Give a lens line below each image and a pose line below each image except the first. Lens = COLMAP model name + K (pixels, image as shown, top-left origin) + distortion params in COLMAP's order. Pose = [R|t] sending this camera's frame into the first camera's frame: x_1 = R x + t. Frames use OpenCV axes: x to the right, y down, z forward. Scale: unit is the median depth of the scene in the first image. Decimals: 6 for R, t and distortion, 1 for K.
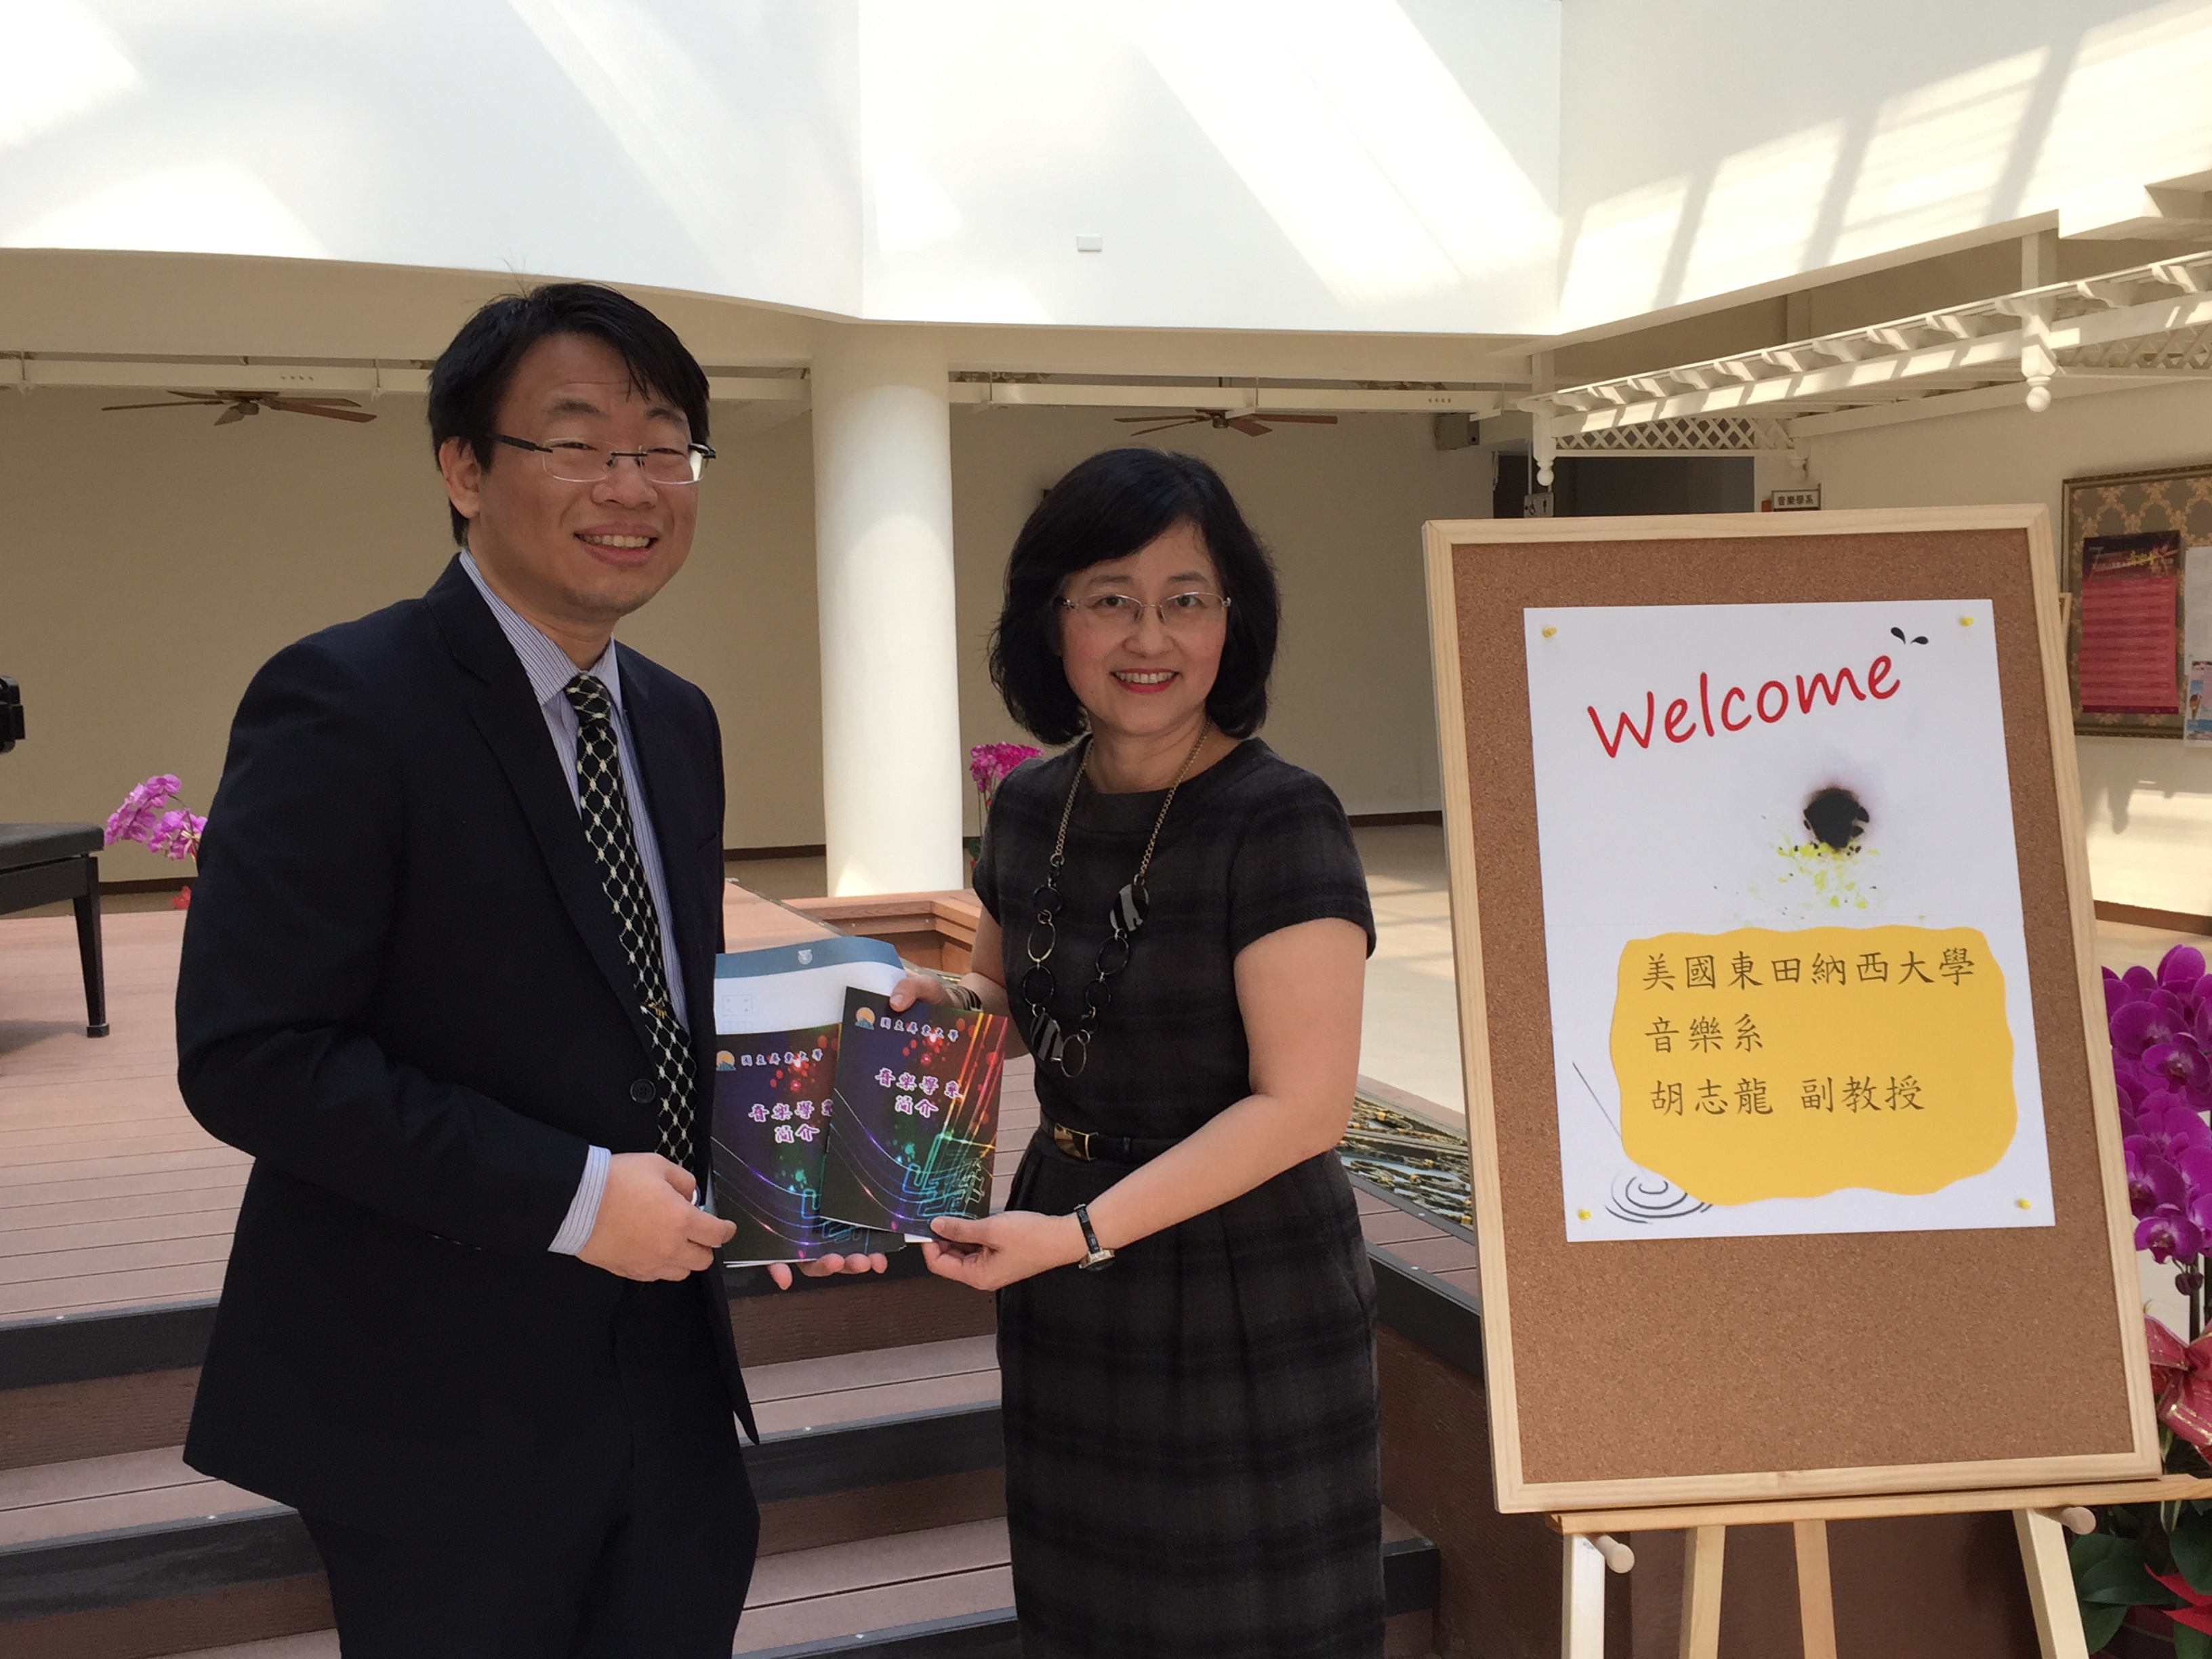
lens RADIAL K [[2352.0, 0, 1106.0], [0, 2352.0, 829.5], [0, 0, 1]] dist [0.081338, -0.103298]
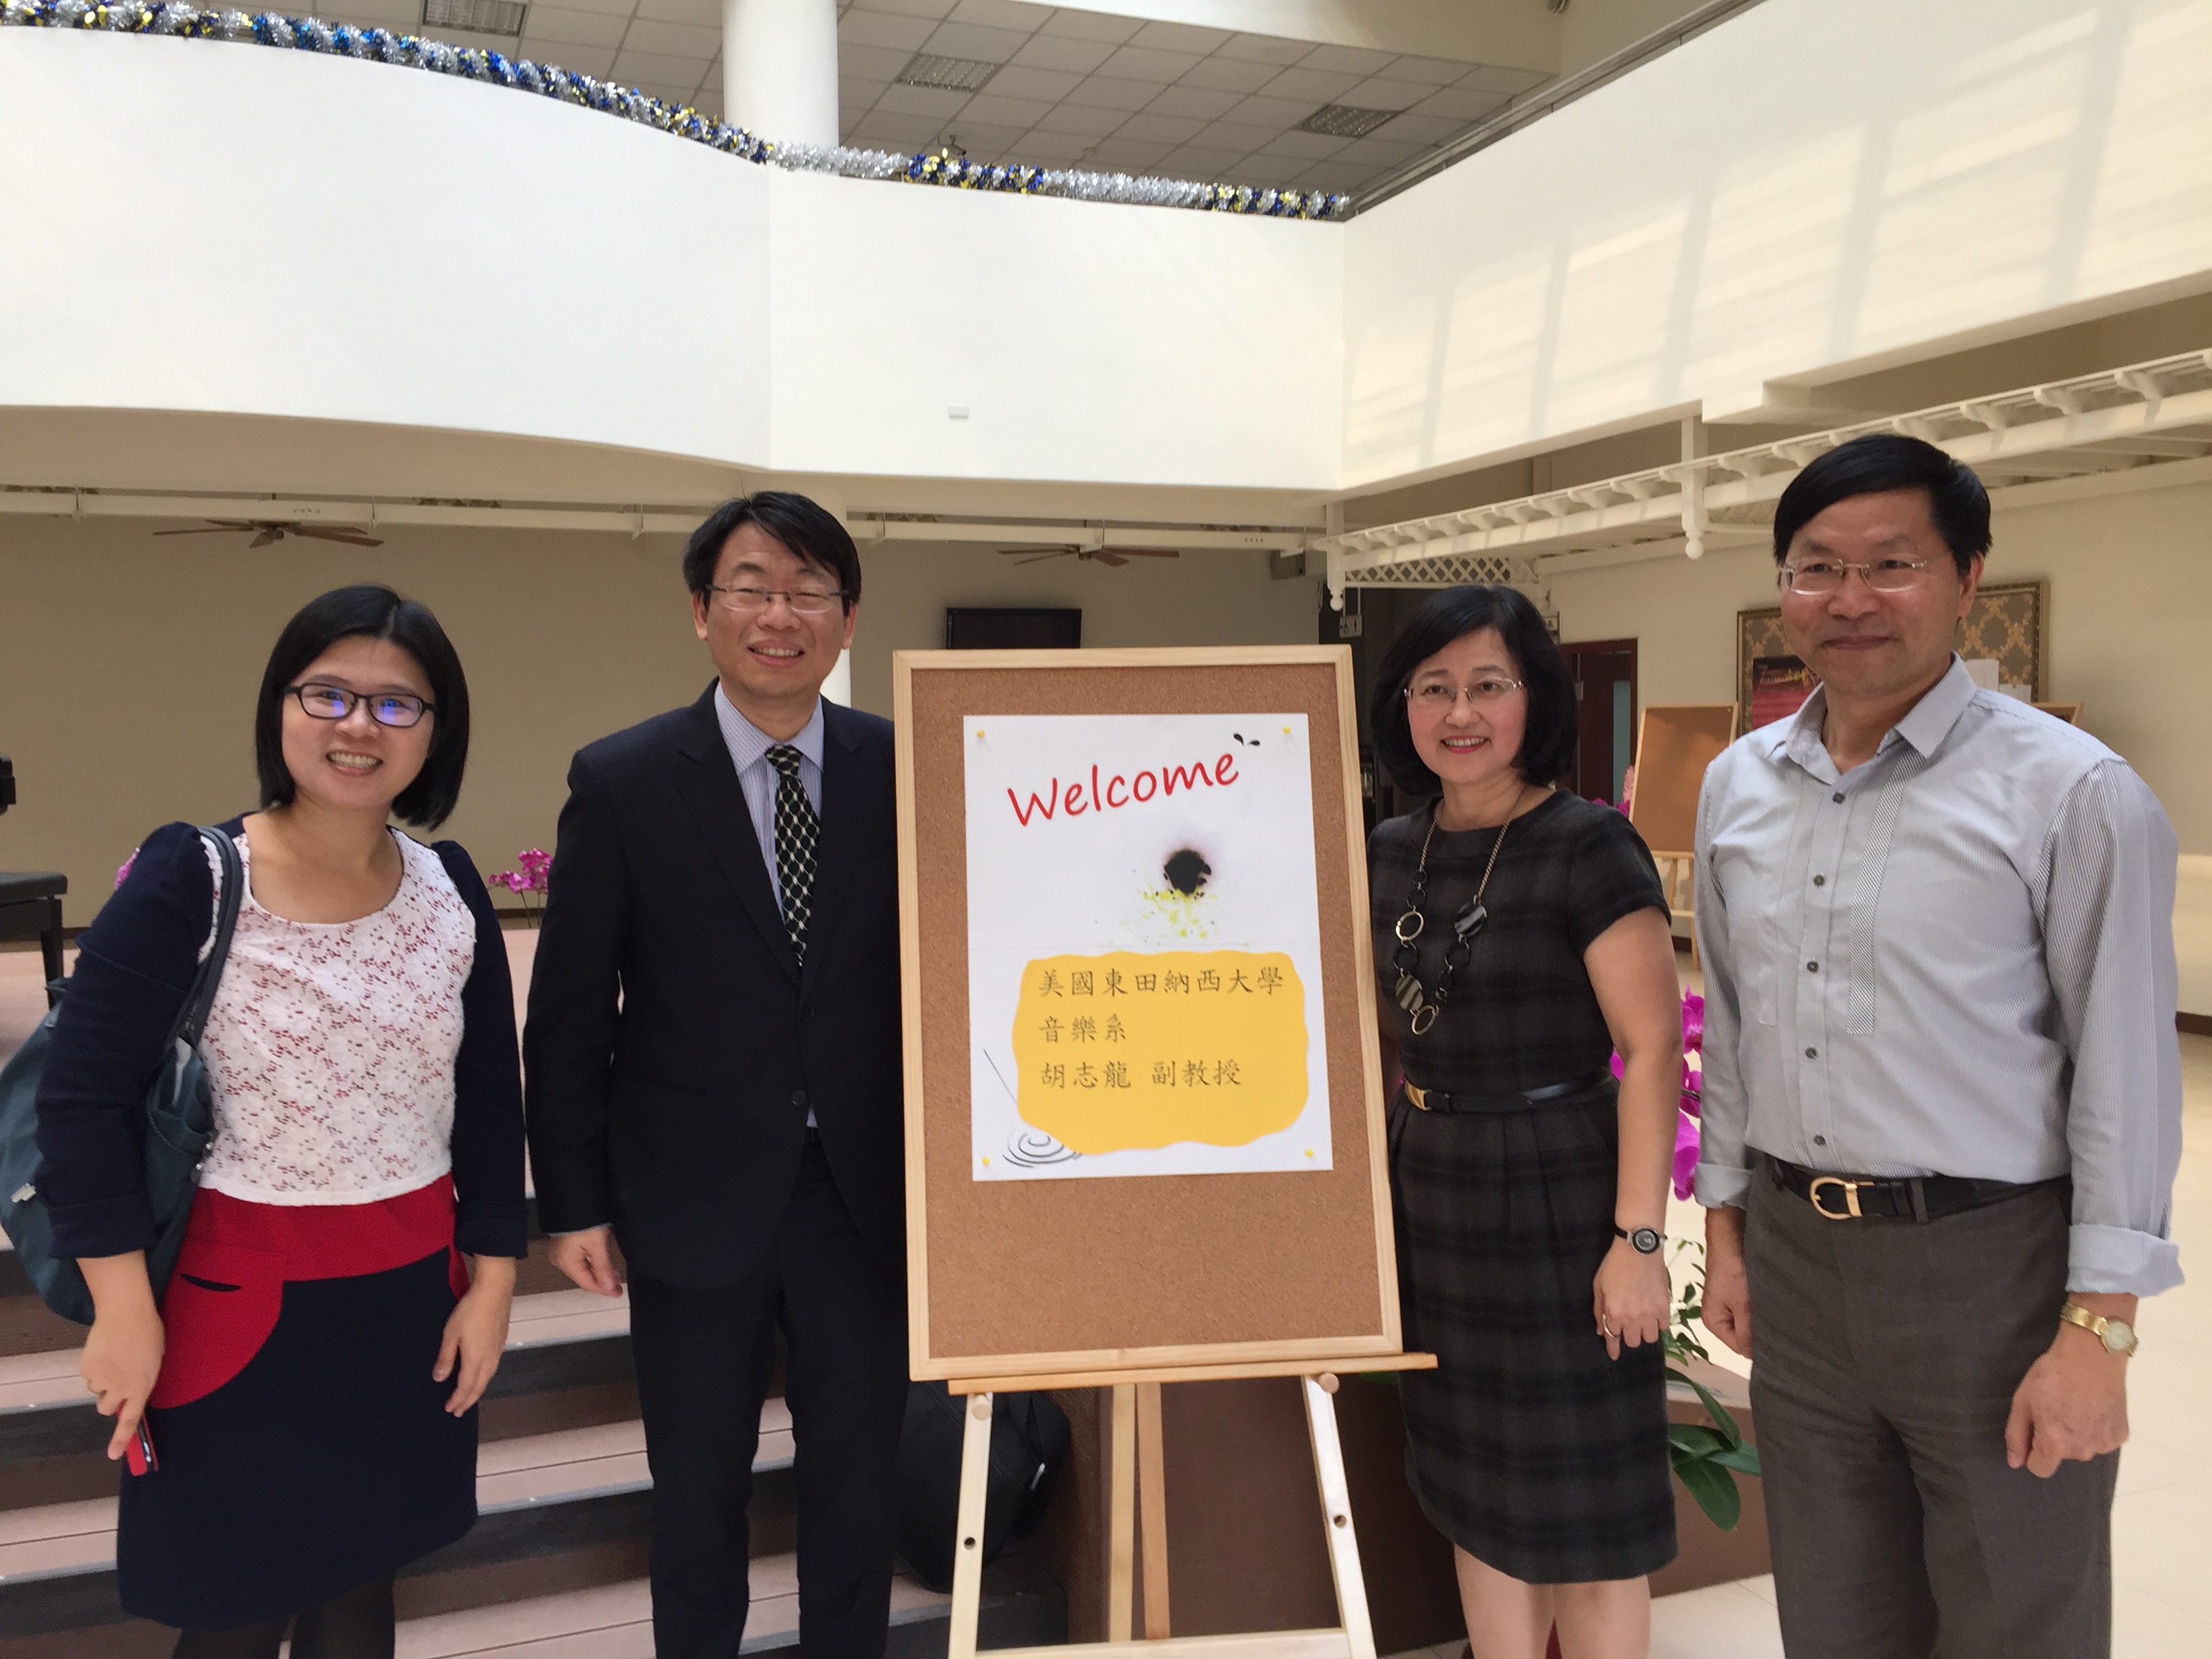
lens RADIAL K [[1973.6, 0, 1106.0], [0, 1973.6, 829.5], [0, 0, 1]] dist [0.060185, -0.070910]
pose [[0.999656, 0.008143, 0.024917, 0.231564], [-0.007387, 0.999513, -0.030306, 0.005686], [-0.025151, 0.030112, 0.999230, -0.140325]]
